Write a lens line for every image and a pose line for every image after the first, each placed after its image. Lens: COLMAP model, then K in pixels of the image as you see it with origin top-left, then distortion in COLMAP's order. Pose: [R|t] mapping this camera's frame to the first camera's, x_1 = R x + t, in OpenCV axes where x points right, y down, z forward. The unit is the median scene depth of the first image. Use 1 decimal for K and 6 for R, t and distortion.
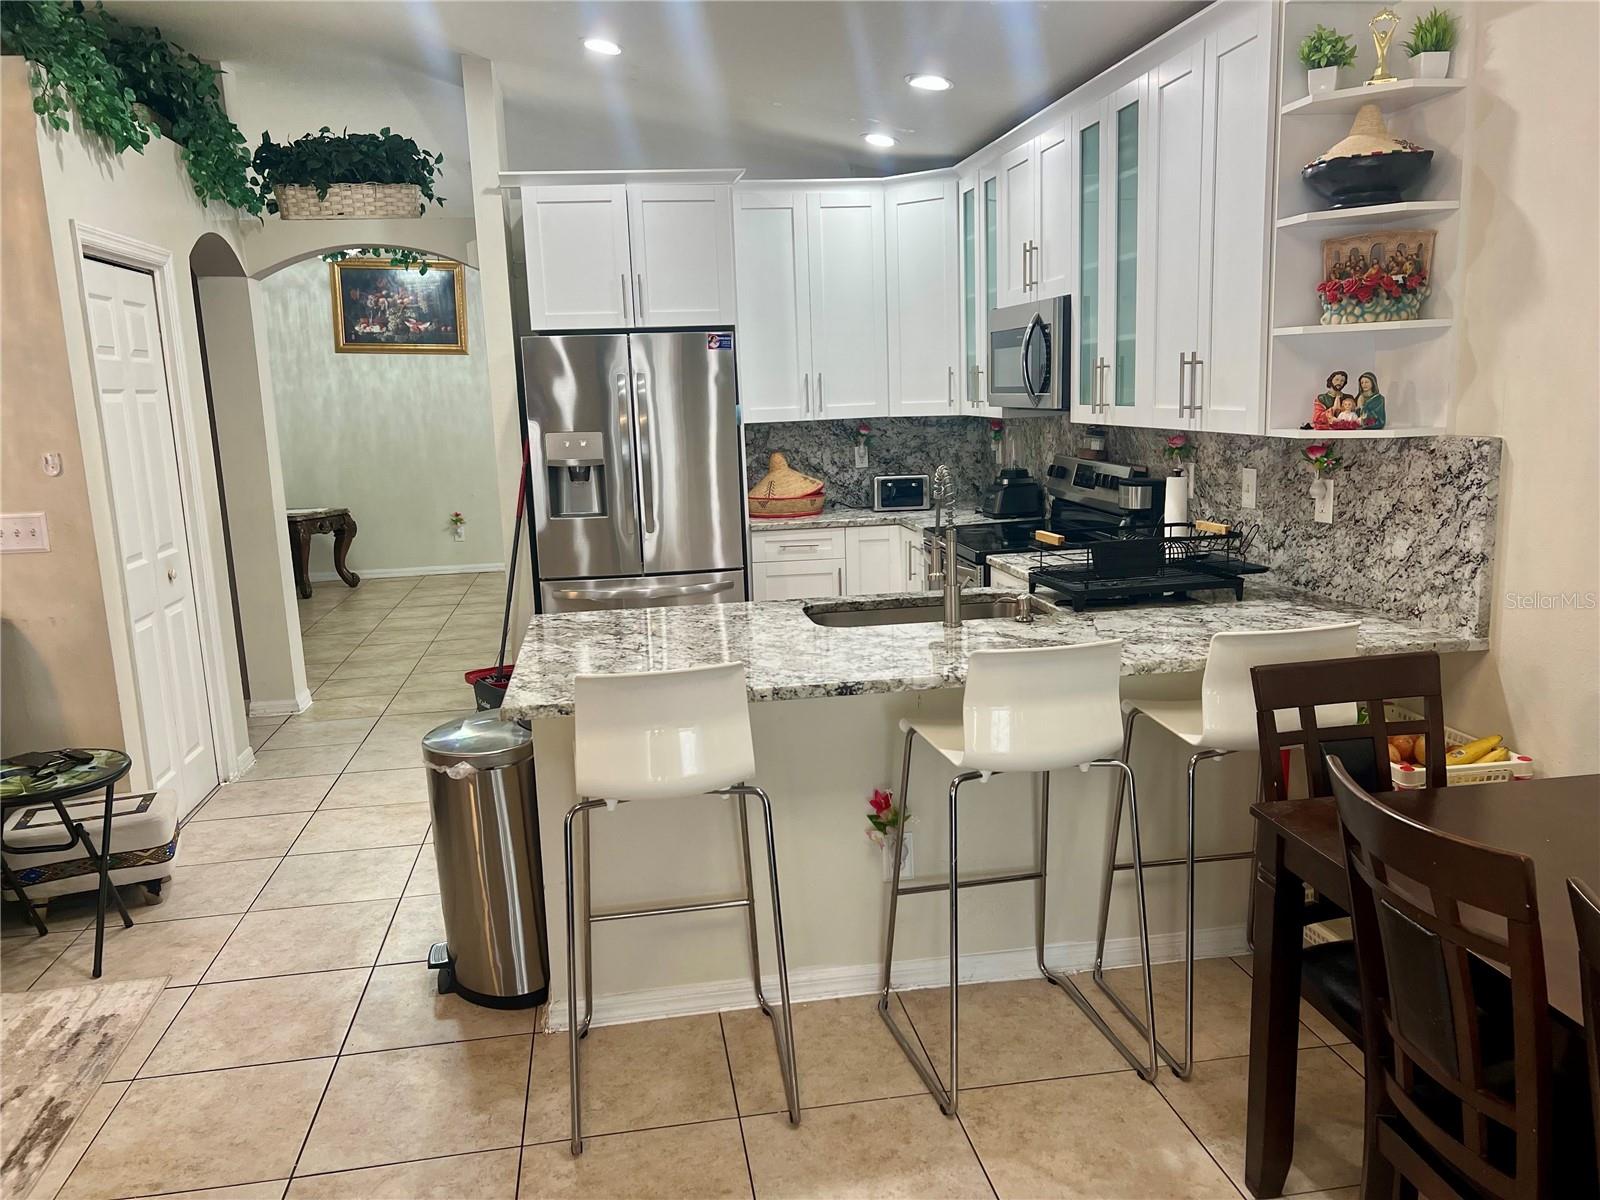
lens RADIAL K [[1193.7, 0, 785.7], [0, 1193.7, 622.3], [0, 0, 1]] dist [0.049858, -0.044378]
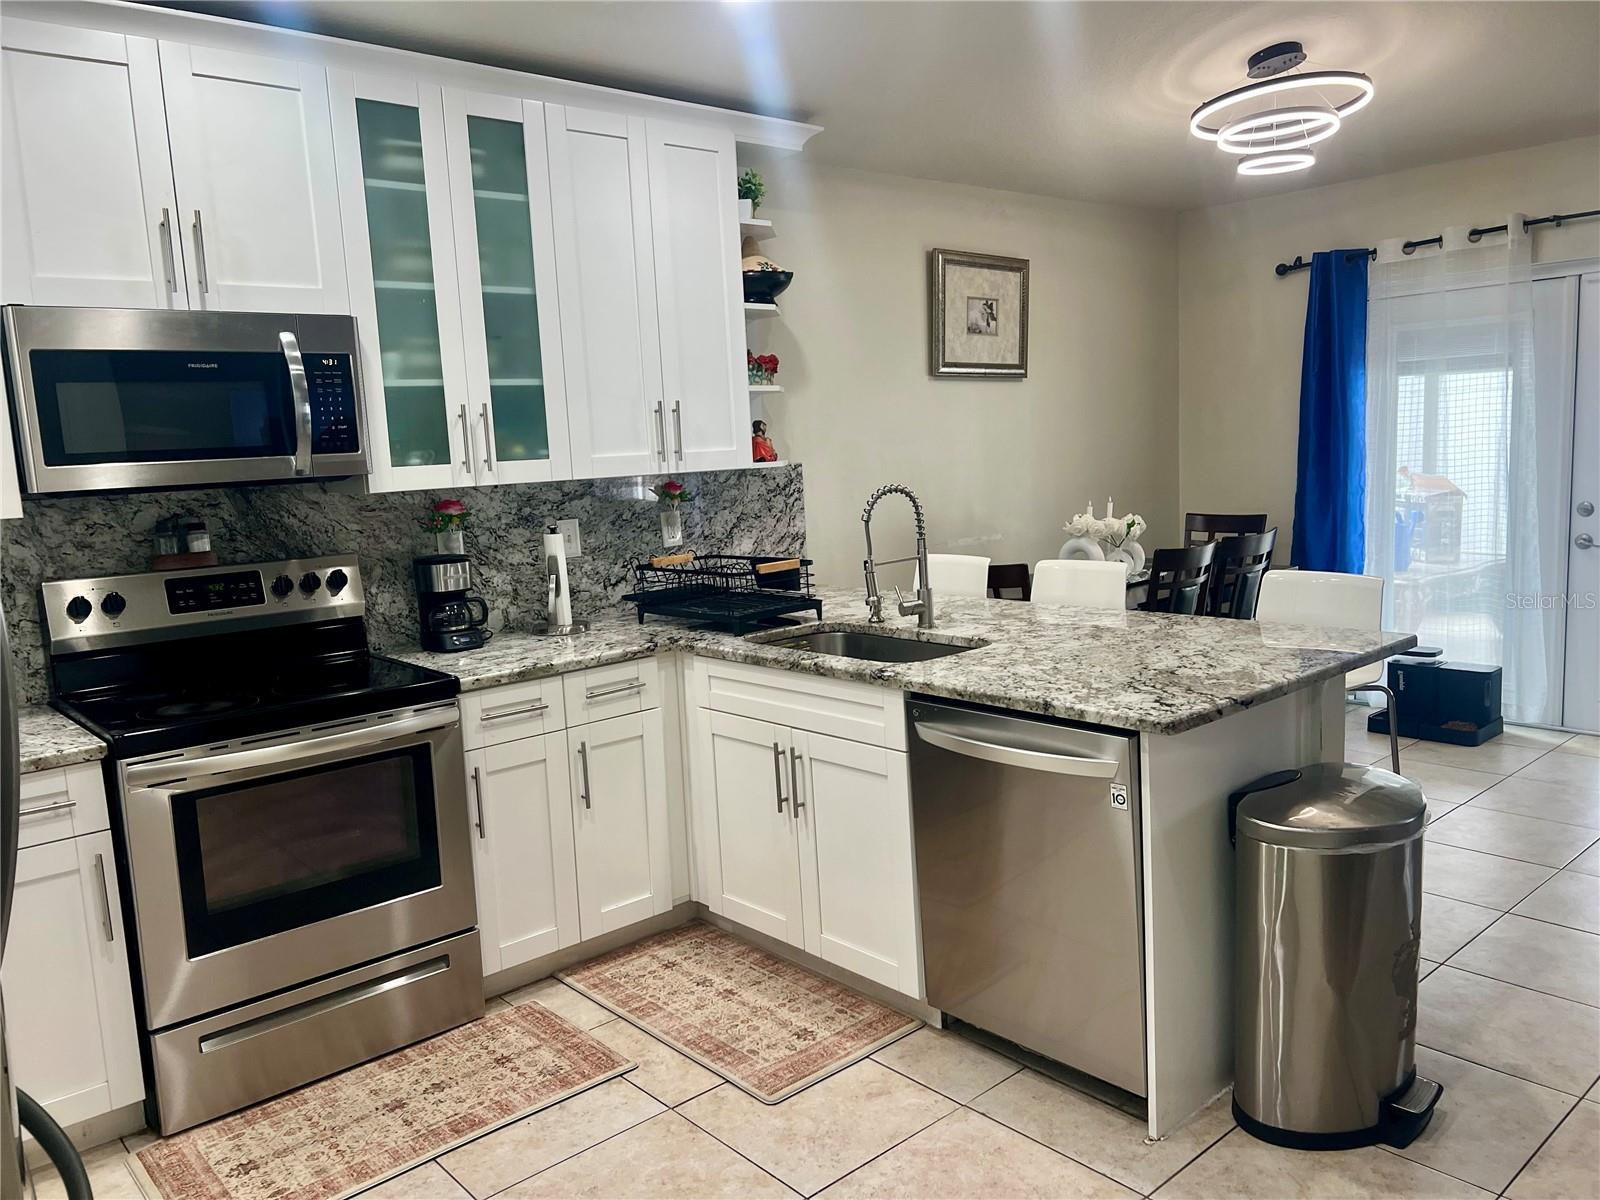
lens RADIAL K [[1193.7, 0, 785.5], [0, 1193.7, 625.0], [0, 0, 1]] dist [0.049858, -0.044378]
pose [[-0.526140, -0.060690, 0.848230, -0.722183], [0.240233, 0.946215, 0.216713, -0.266938], [-0.815760, 0.317794, -0.483262, 1.663725]]
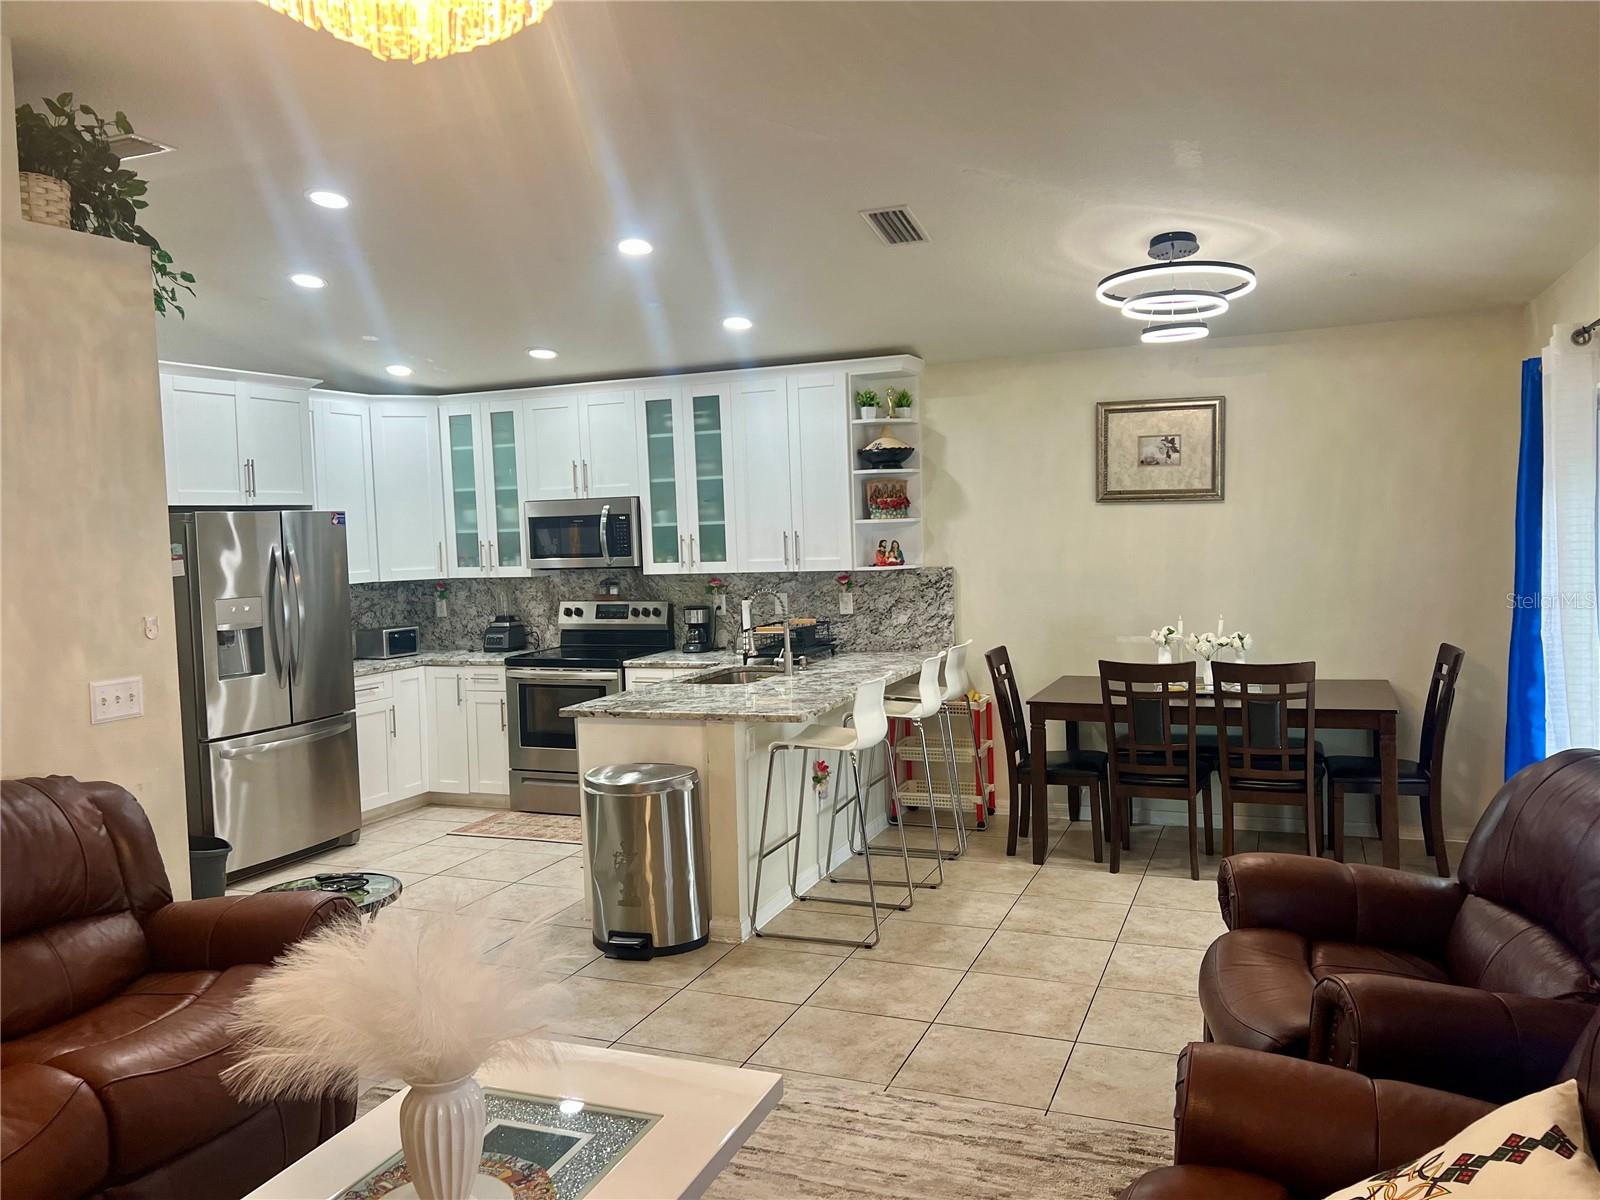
lens RADIAL K [[1193.7, 0, 793.6], [0, 1193.7, 597.7], [0, 0, 1]] dist [0.049858, -0.044378]
pose [[0.520948, -0.034689, 0.852883, -1.425865], [0.184897, 0.980037, -0.073076, 0.022012], [-0.833322, 0.195764, 0.516963, 0.037232]]
